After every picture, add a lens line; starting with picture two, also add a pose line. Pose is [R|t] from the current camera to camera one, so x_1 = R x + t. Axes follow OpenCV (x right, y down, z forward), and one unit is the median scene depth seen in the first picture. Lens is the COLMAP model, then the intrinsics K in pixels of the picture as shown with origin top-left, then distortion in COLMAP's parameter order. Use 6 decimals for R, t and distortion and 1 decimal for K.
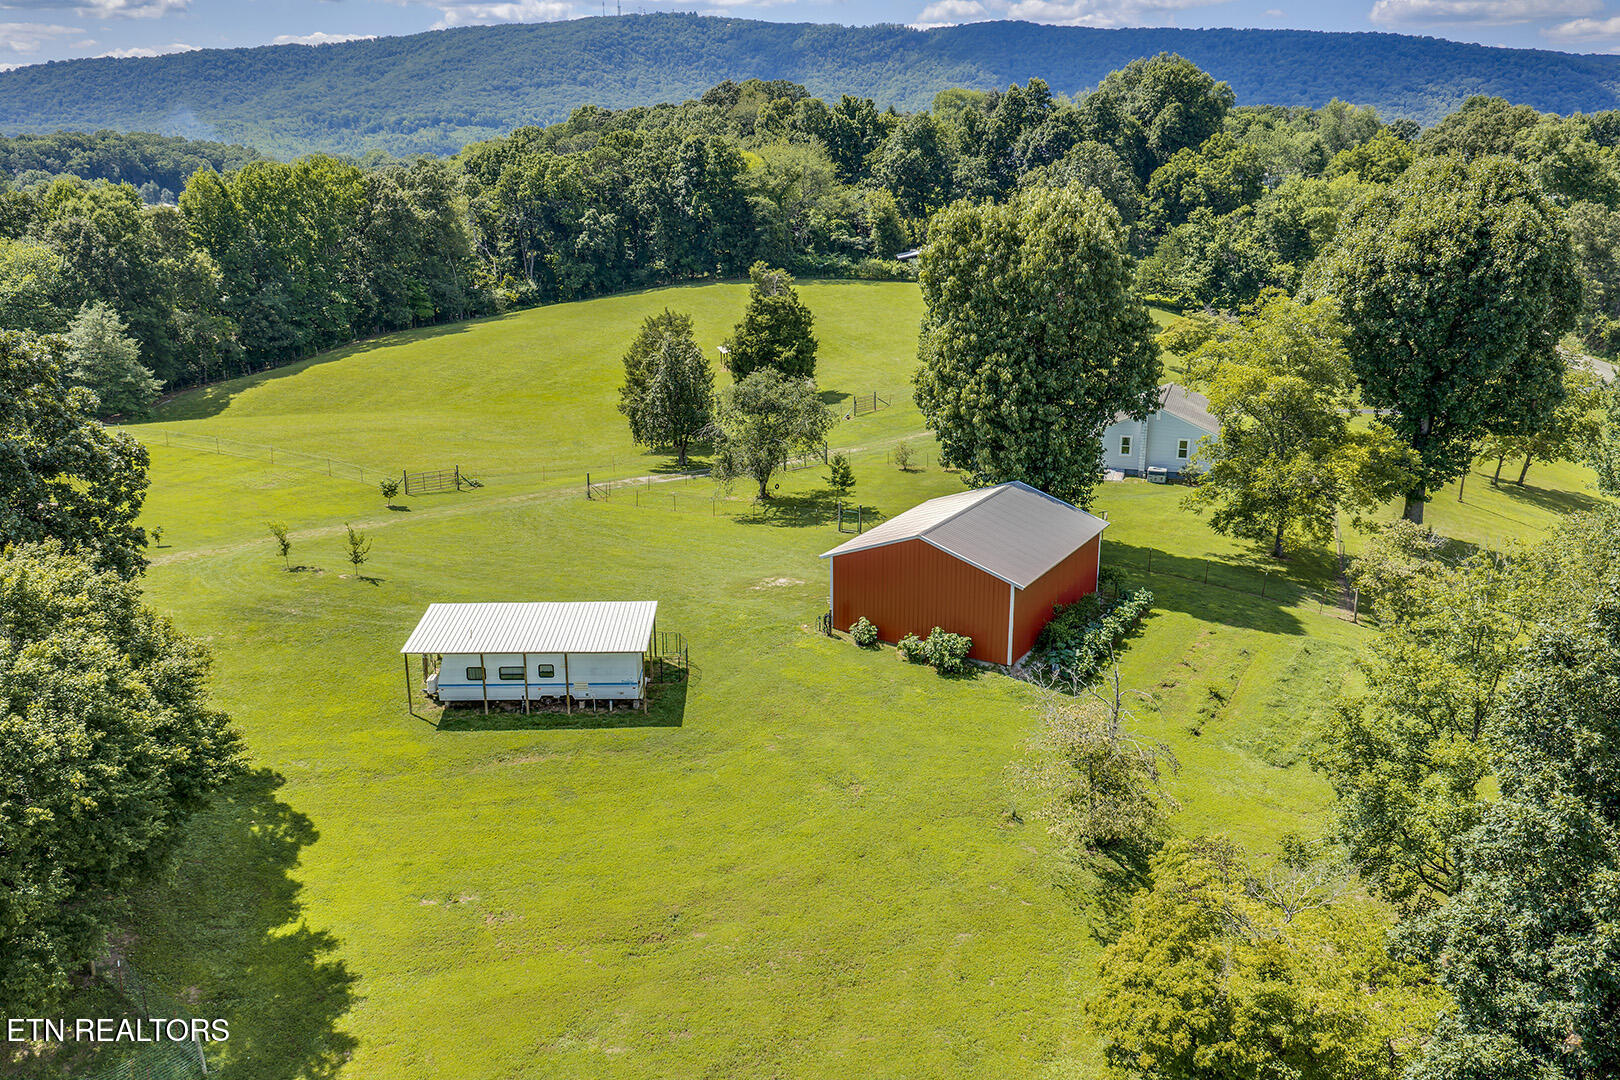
lens RADIAL K [[1345.7, 0, 811.6], [0, 1345.7, 540.5], [0, 0, 1]] dist [0.019671, -0.027835]
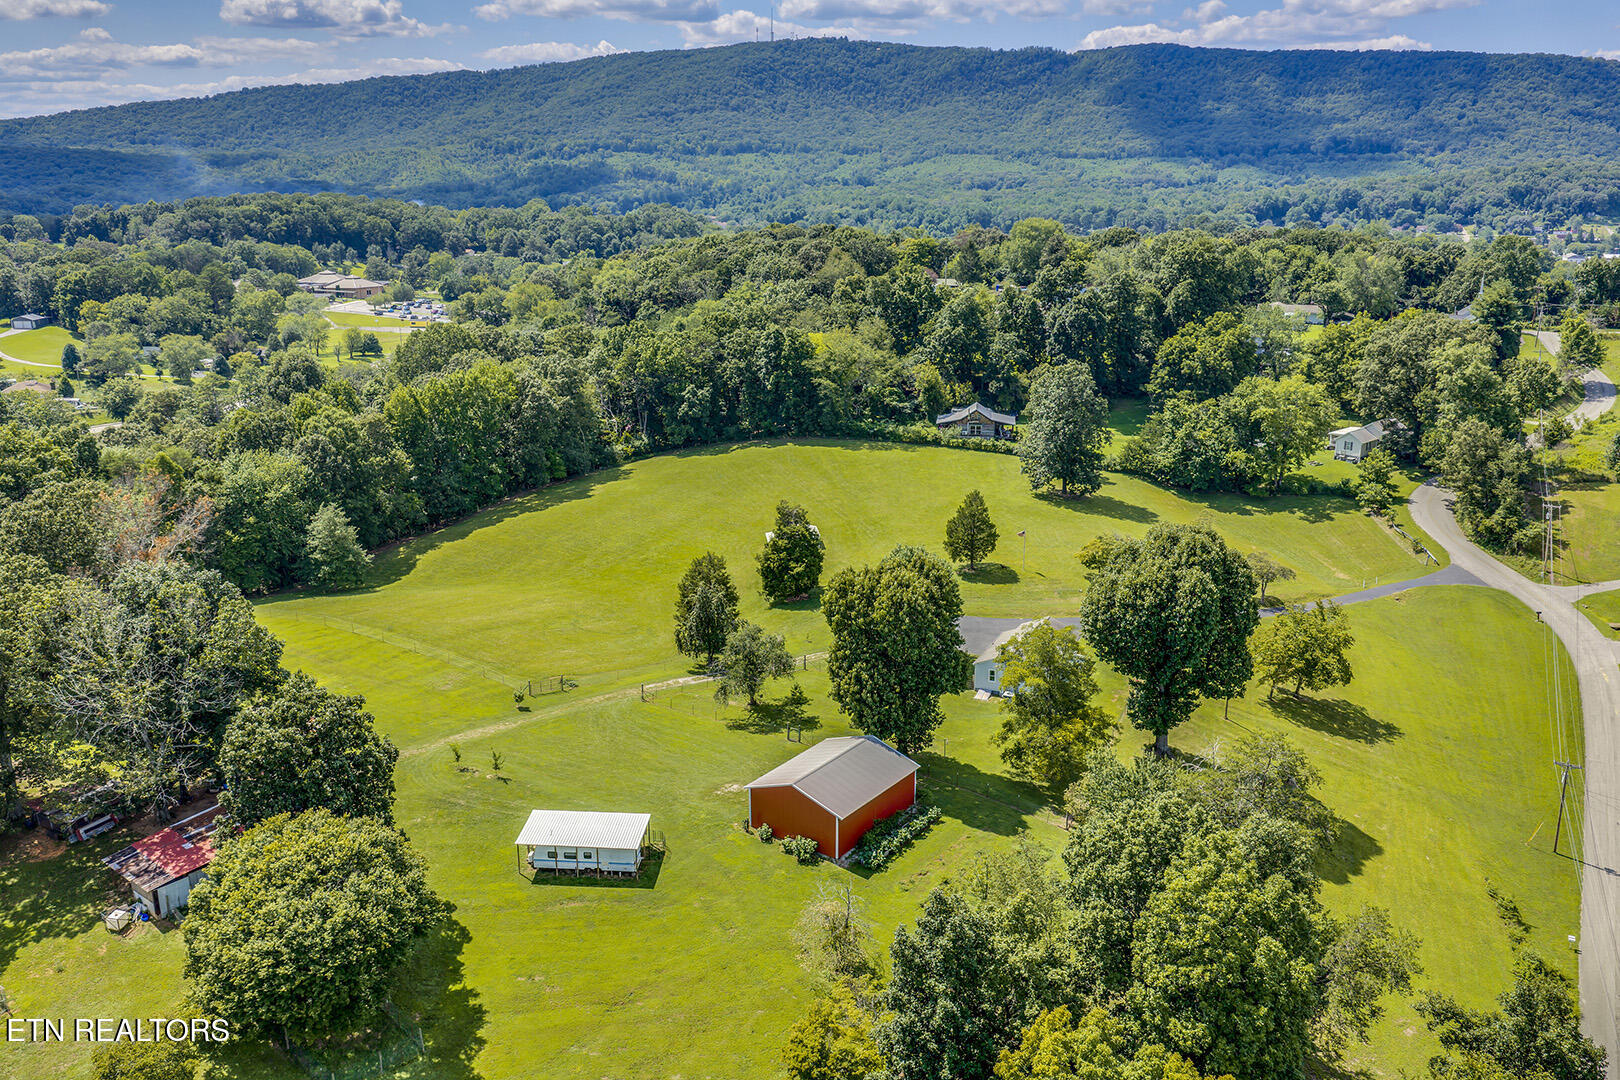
lens RADIAL K [[1345.7, 0, 813.8], [0, 1345.7, 541.7], [0, 0, 1]] dist [0.019671, -0.027835]
pose [[0.994266, 0.029425, -0.102809, 0.128506], [-0.029799, 0.999554, -0.002099, -0.147710], [0.102702, 0.005150, 0.994699, -0.369605]]
